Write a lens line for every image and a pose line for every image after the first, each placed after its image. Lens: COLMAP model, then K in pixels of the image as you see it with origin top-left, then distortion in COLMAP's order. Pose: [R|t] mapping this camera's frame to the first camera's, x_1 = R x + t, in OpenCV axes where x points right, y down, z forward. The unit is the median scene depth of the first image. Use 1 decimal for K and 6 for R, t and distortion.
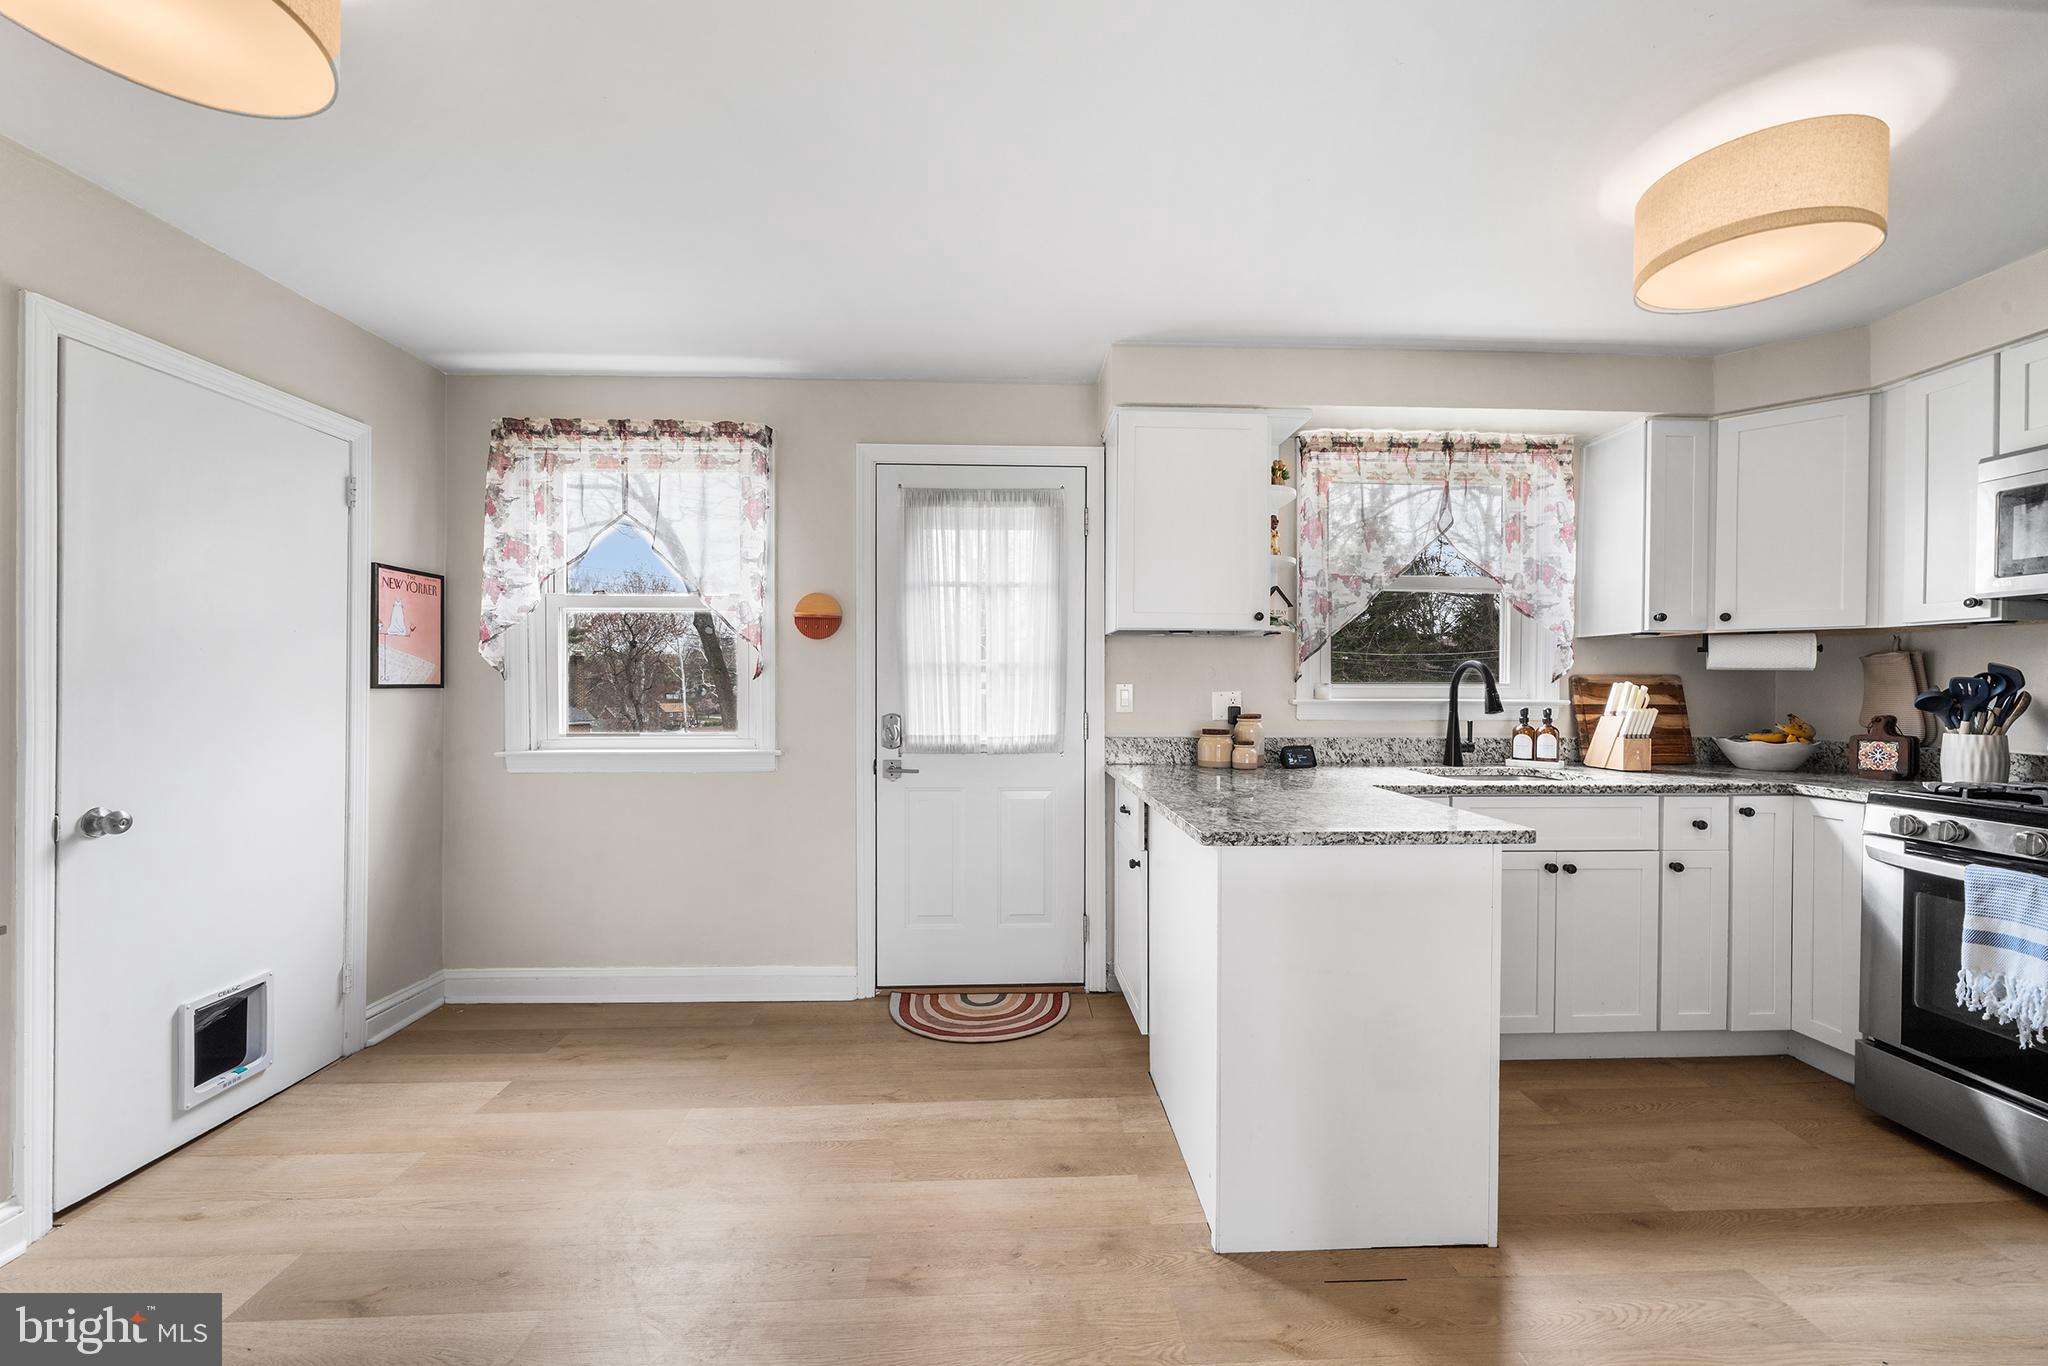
lens RADIAL K [[772.1, 0, 1016.3], [0, 772.1, 693.2], [0, 0, 1]] dist [-0.001745, -0.001046]
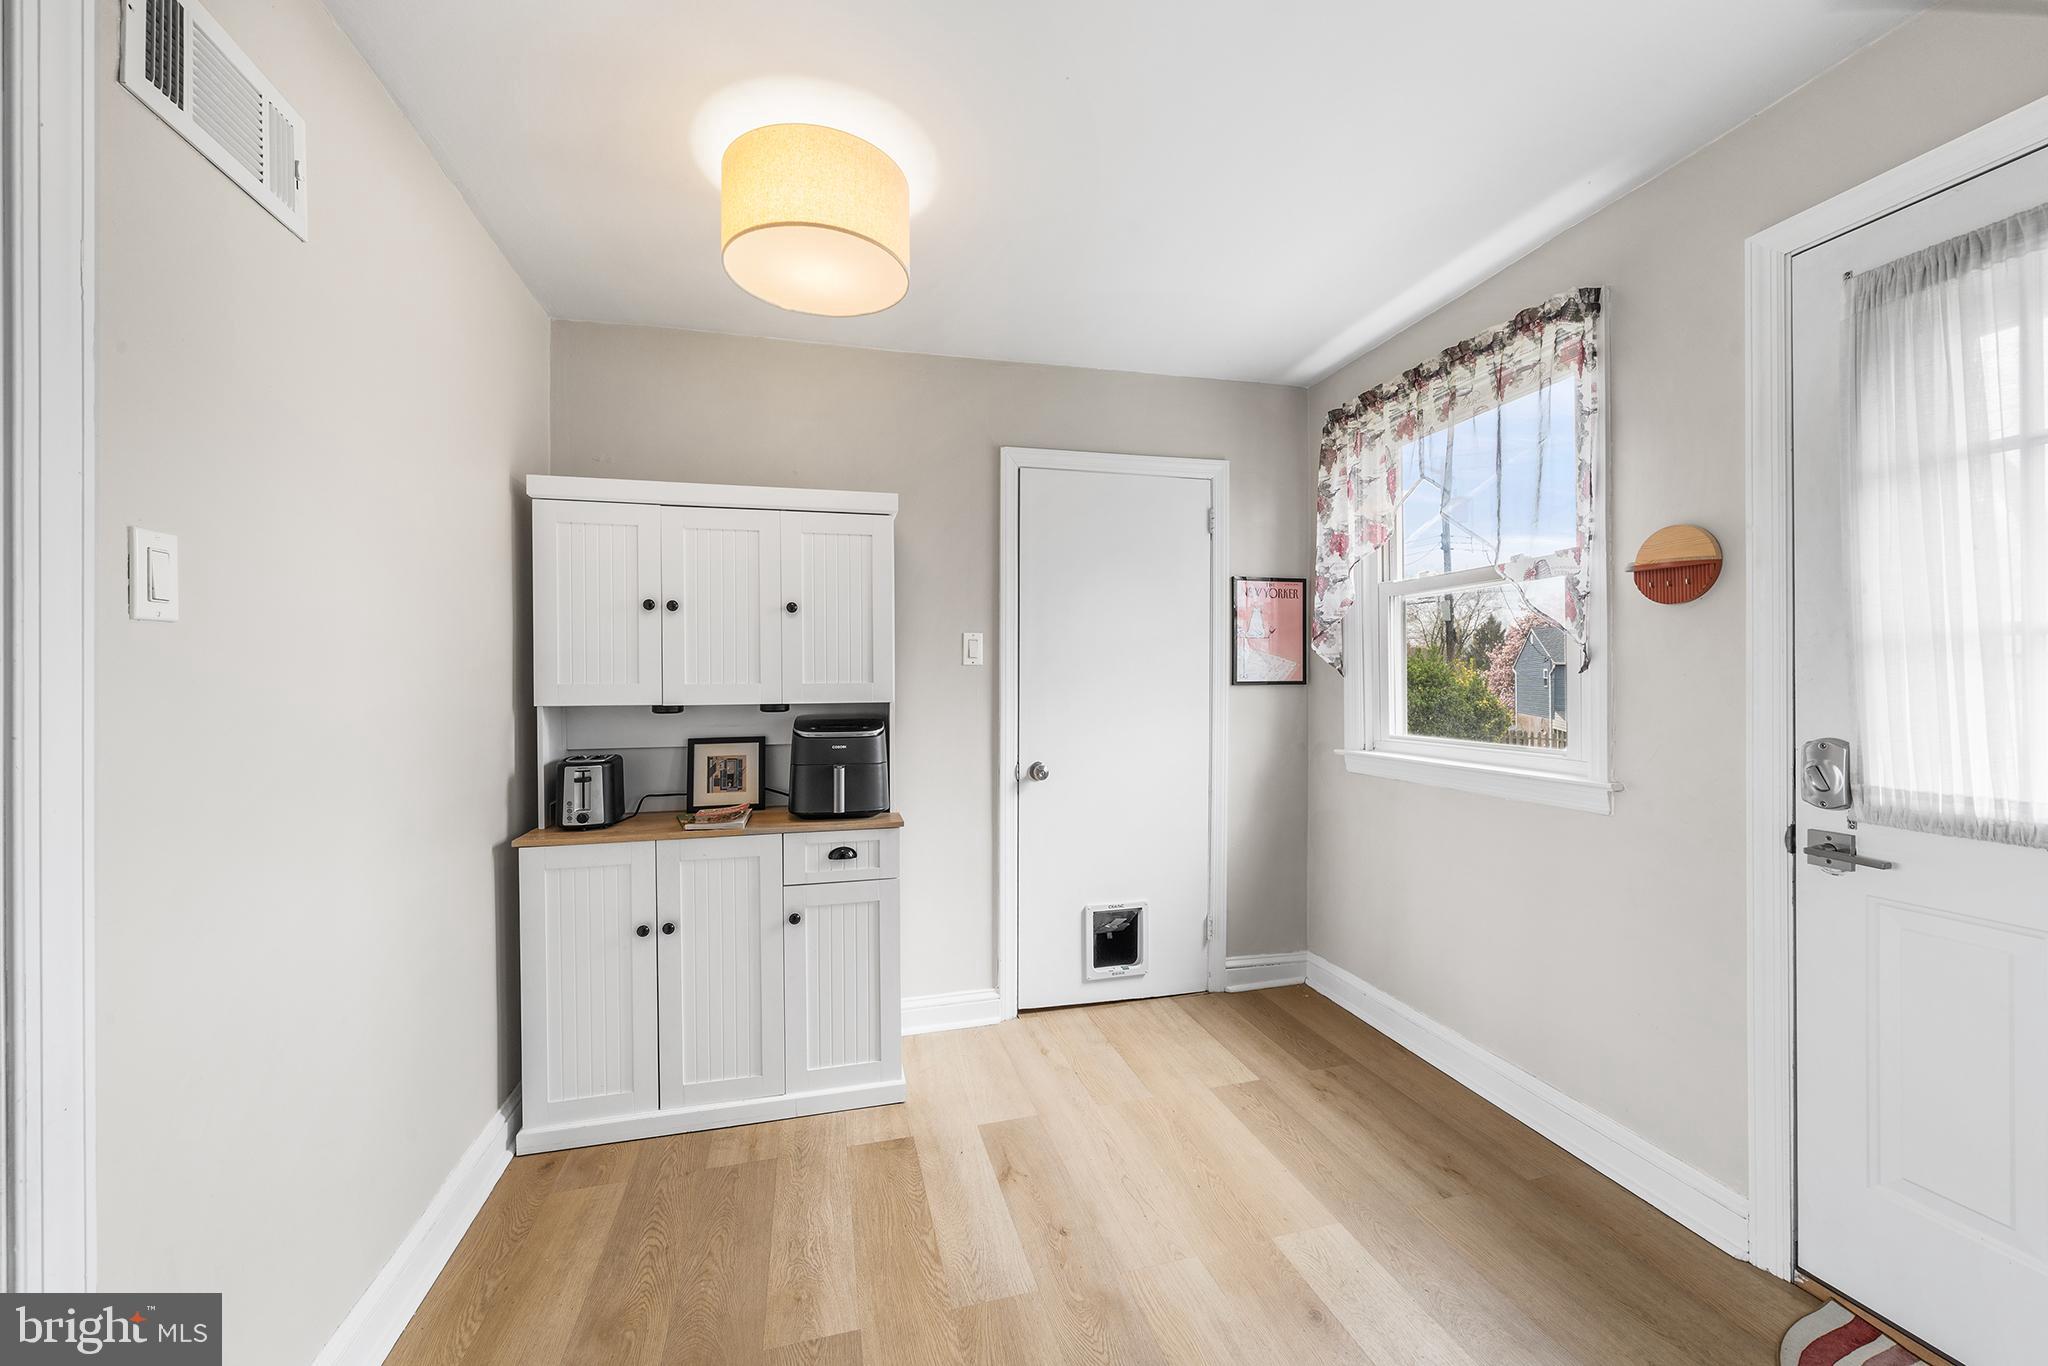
lens RADIAL K [[772.1, 0, 1034.0], [0, 772.1, 679.6], [0, 0, 1]] dist [-0.001745, -0.001046]
pose [[0.234765, -0.003371, -0.972046, 0.209745], [-0.006540, 0.999966, -0.005047, -0.006012], [0.972030, 0.007543, 0.234735, 0.399338]]
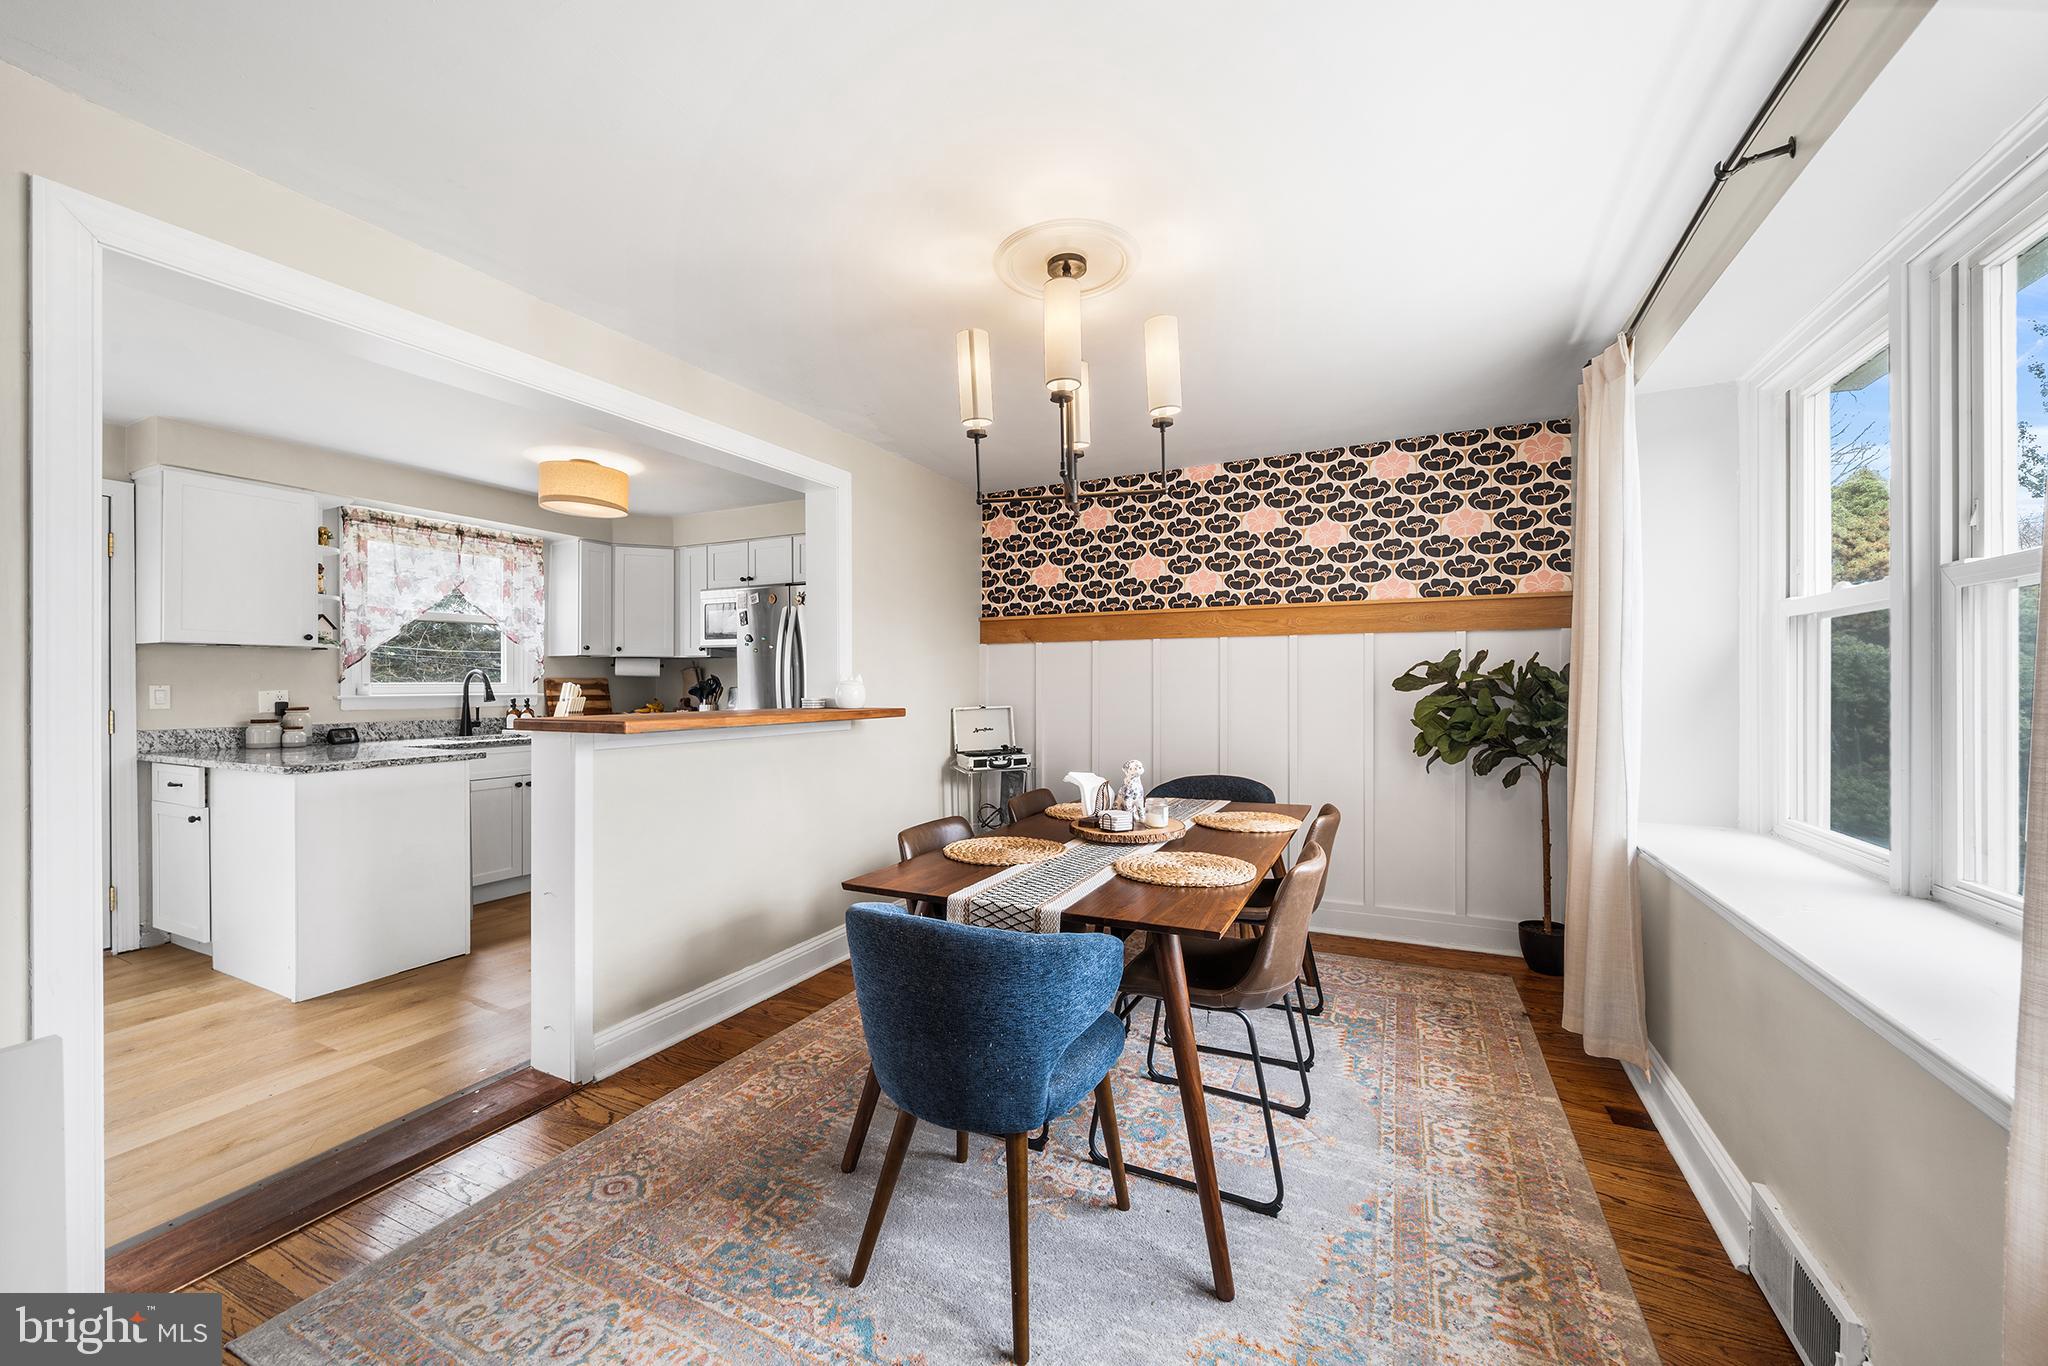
lens RADIAL K [[772.1, 0, 1043.8], [0, 772.1, 683.5], [0, 0, 1]] dist [-0.001745, -0.001046]
pose [[0.450863, -0.003881, 0.892585, -0.320699], [0.014451, 0.999891, -0.002952, 0.009051], [-0.892476, 0.014230, 0.450870, -0.795797]]
